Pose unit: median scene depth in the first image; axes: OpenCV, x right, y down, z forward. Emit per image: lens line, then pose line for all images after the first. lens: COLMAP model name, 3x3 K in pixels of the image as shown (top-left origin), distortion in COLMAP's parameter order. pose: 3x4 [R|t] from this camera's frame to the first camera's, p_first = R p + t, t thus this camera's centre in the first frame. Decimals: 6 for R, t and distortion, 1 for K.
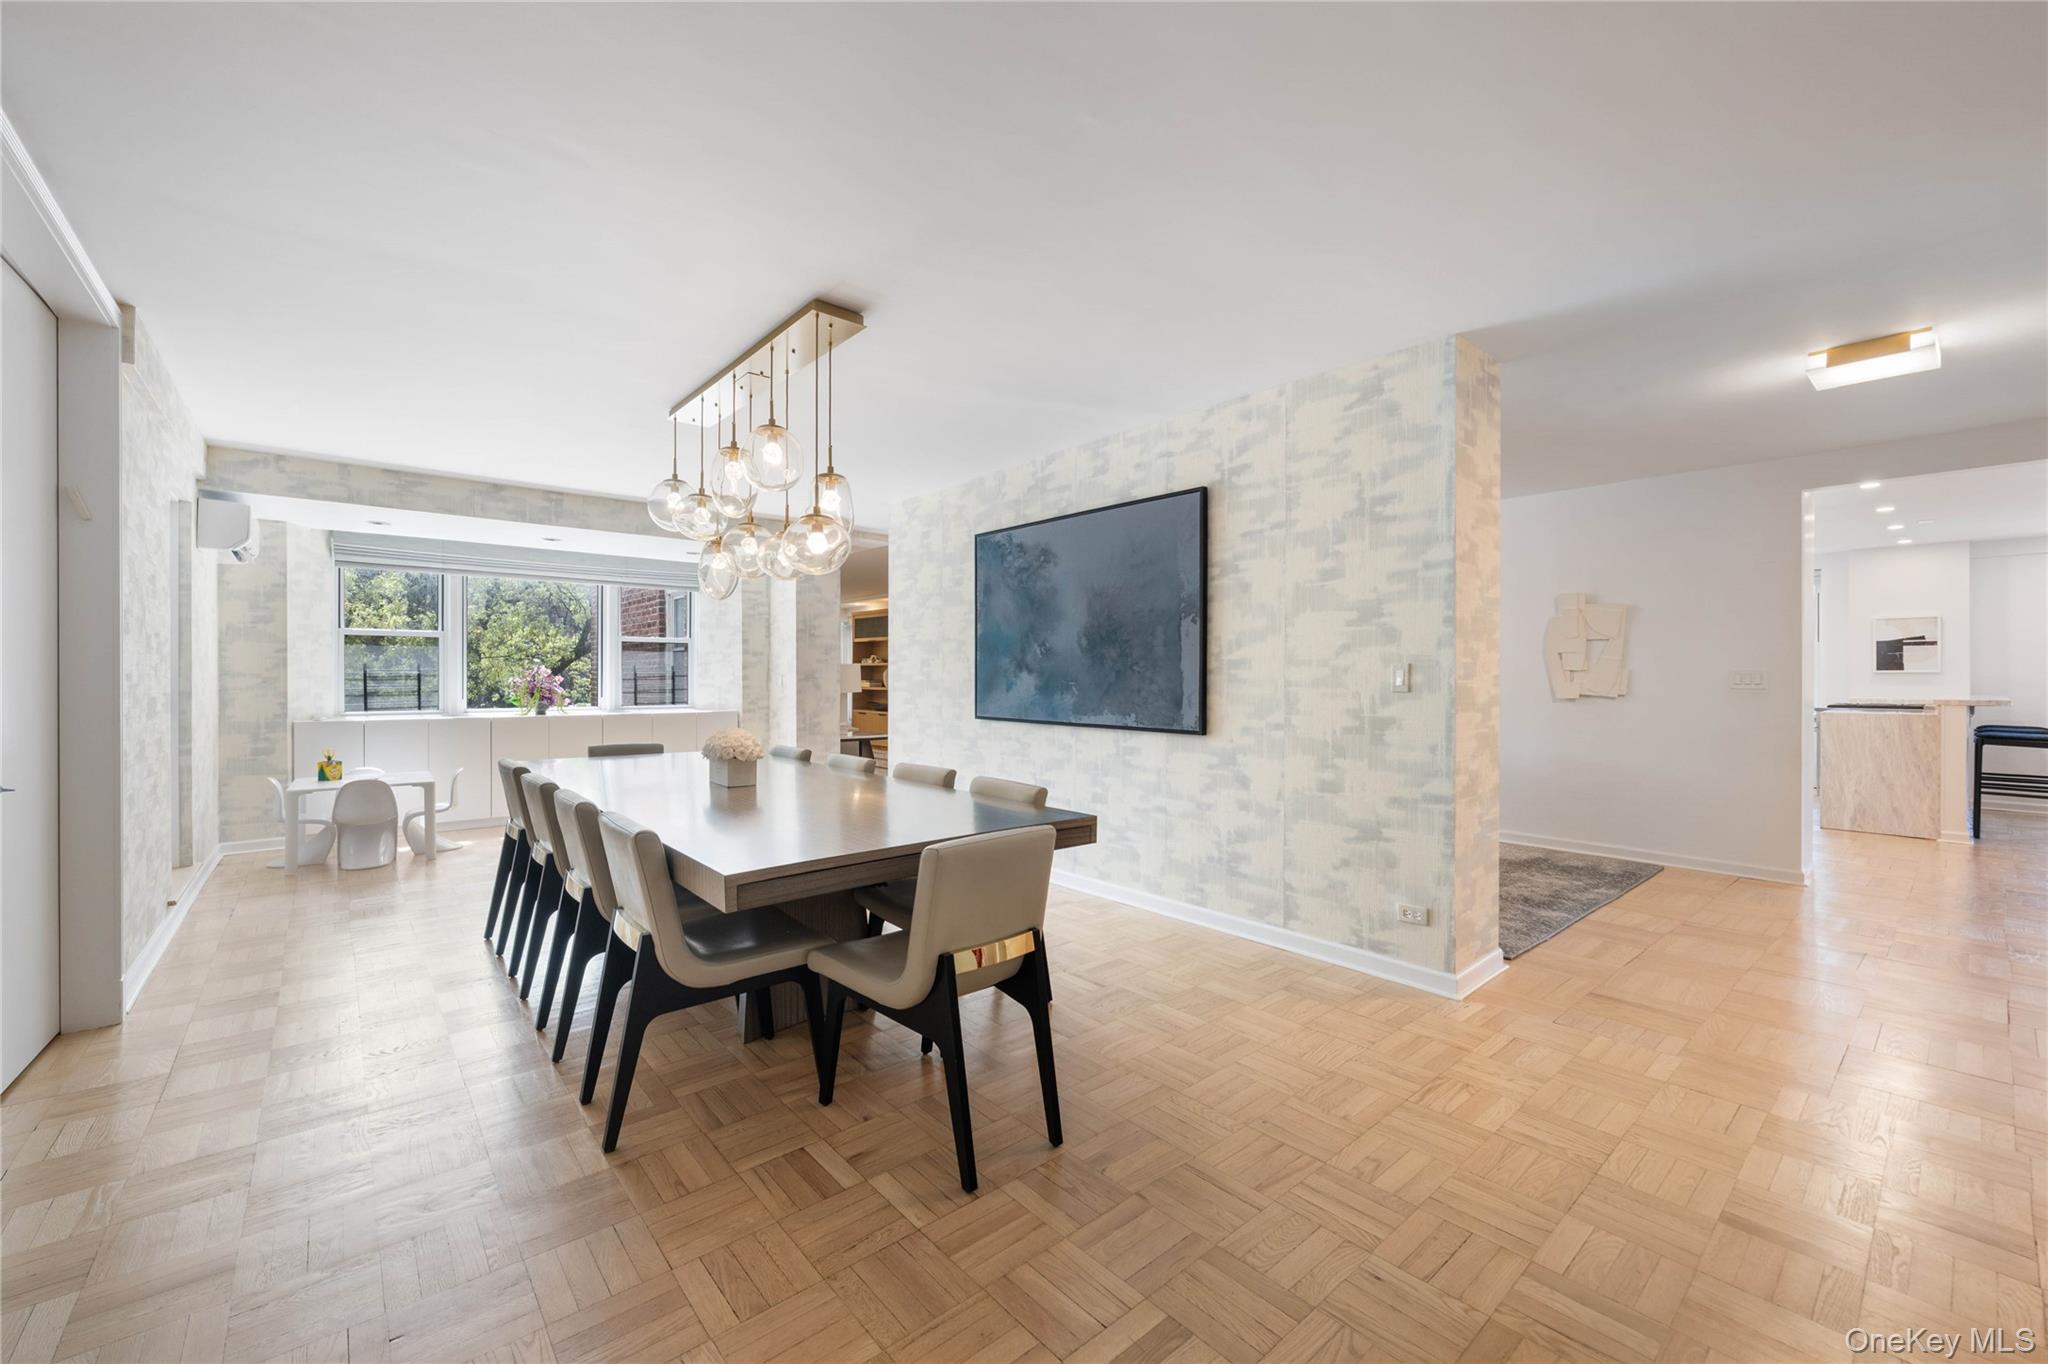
lens RADIAL K [[819.0, 0, 1024.0], [0, 819.0, 682.0], [0, 0, 1]] dist [0.000206, -0.000181]
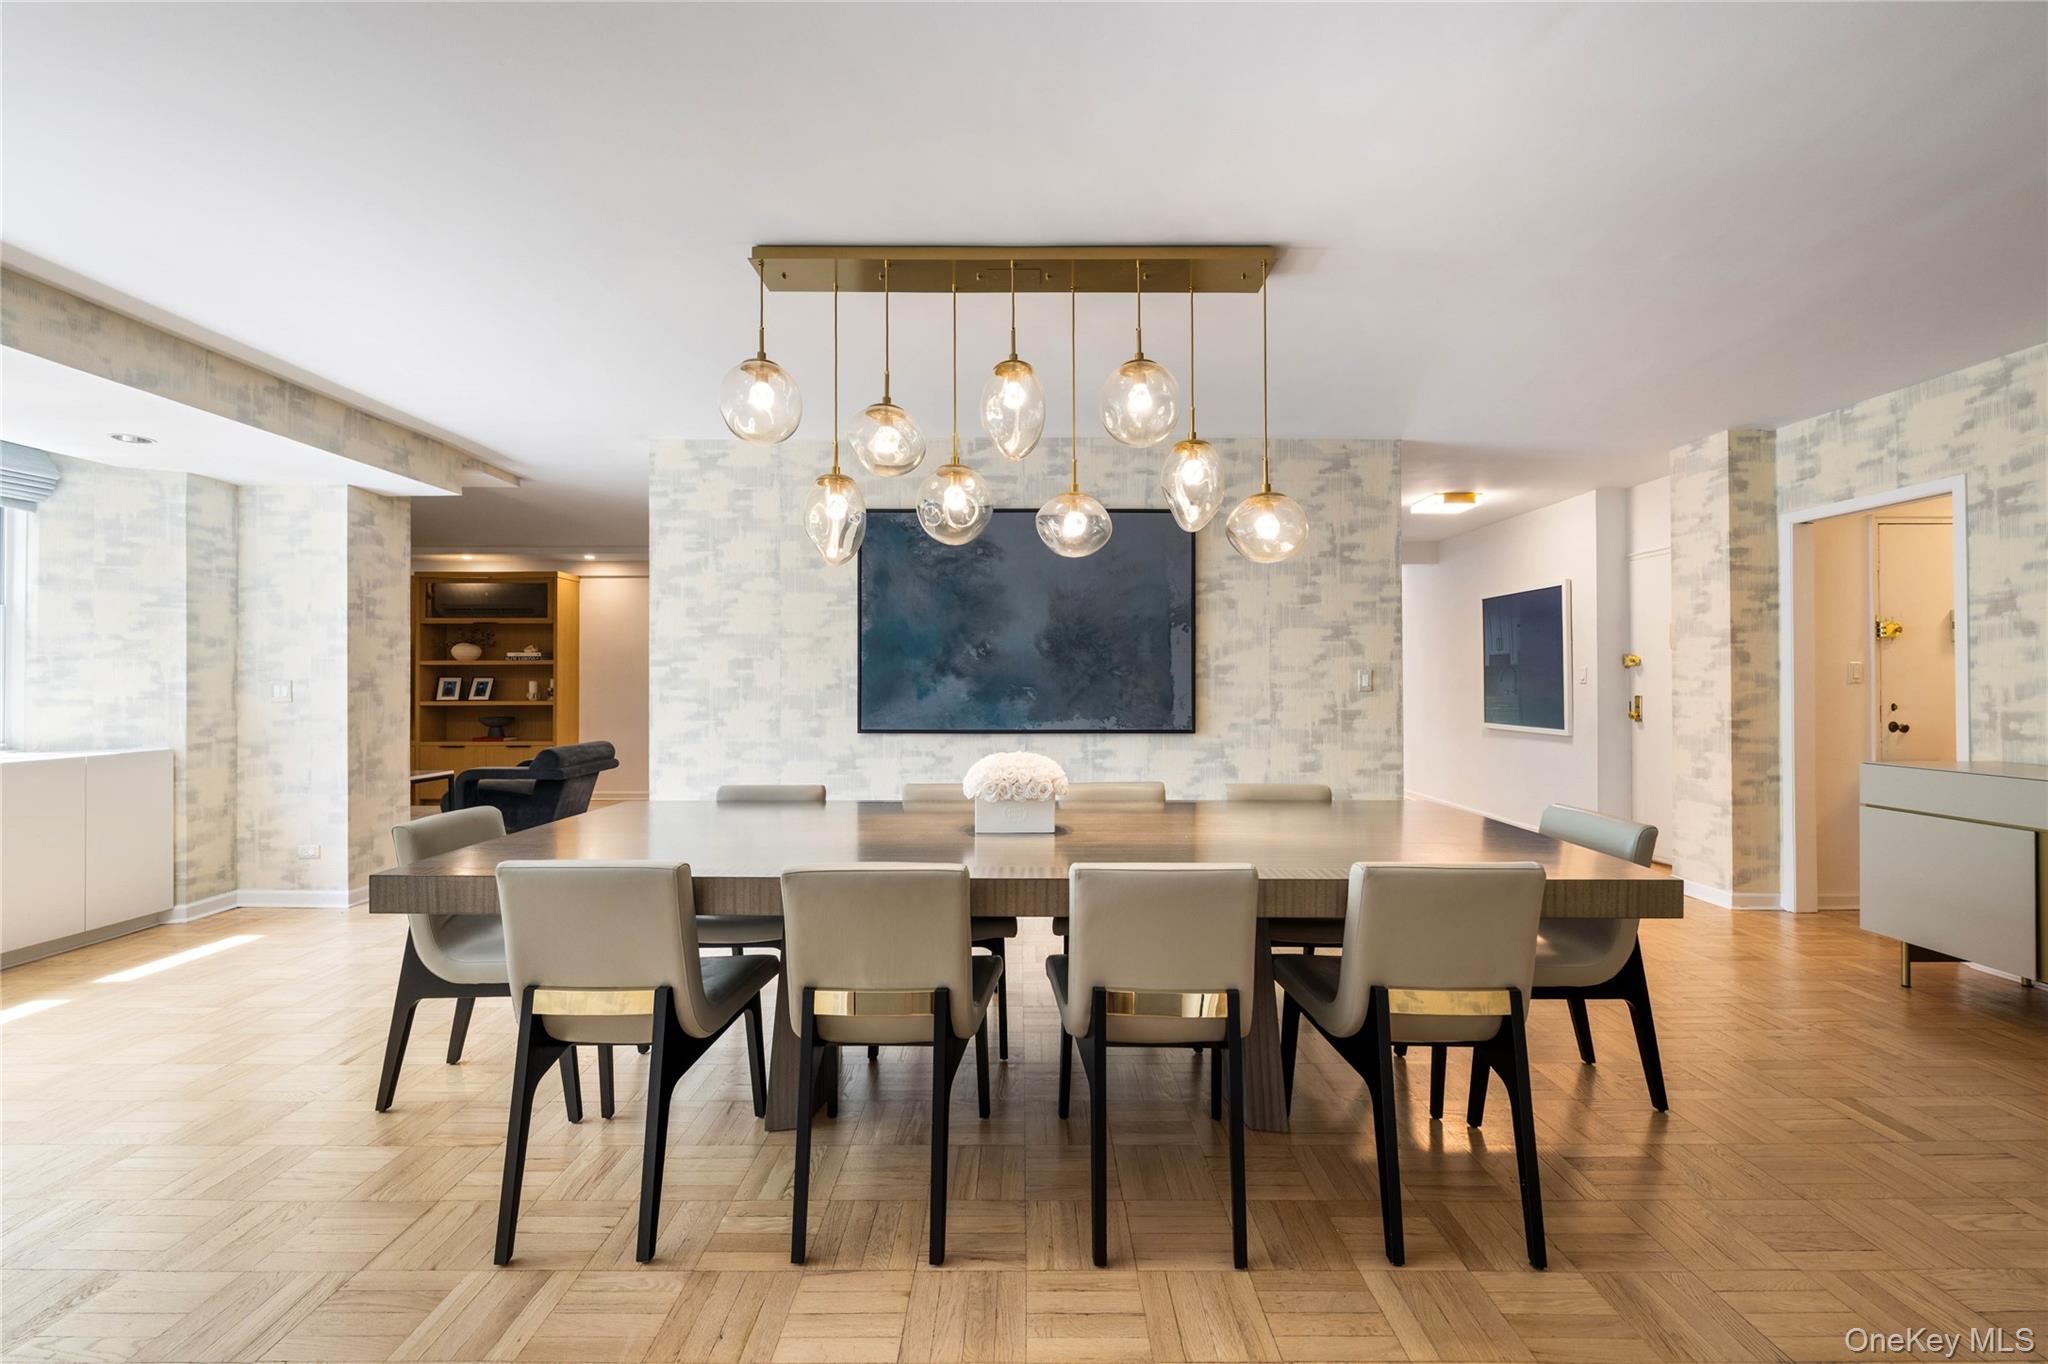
lens RADIAL K [[819.0, 0, 1024.0], [0, 819.0, 682.0], [0, 0, 1]] dist [0.000206, -0.000181]
pose [[0.643559, -0.003974, 0.765386, -0.777898], [0.008801, 0.999959, -0.002208, -0.003959], [-0.765346, 0.008157, 0.643568, 0.462065]]
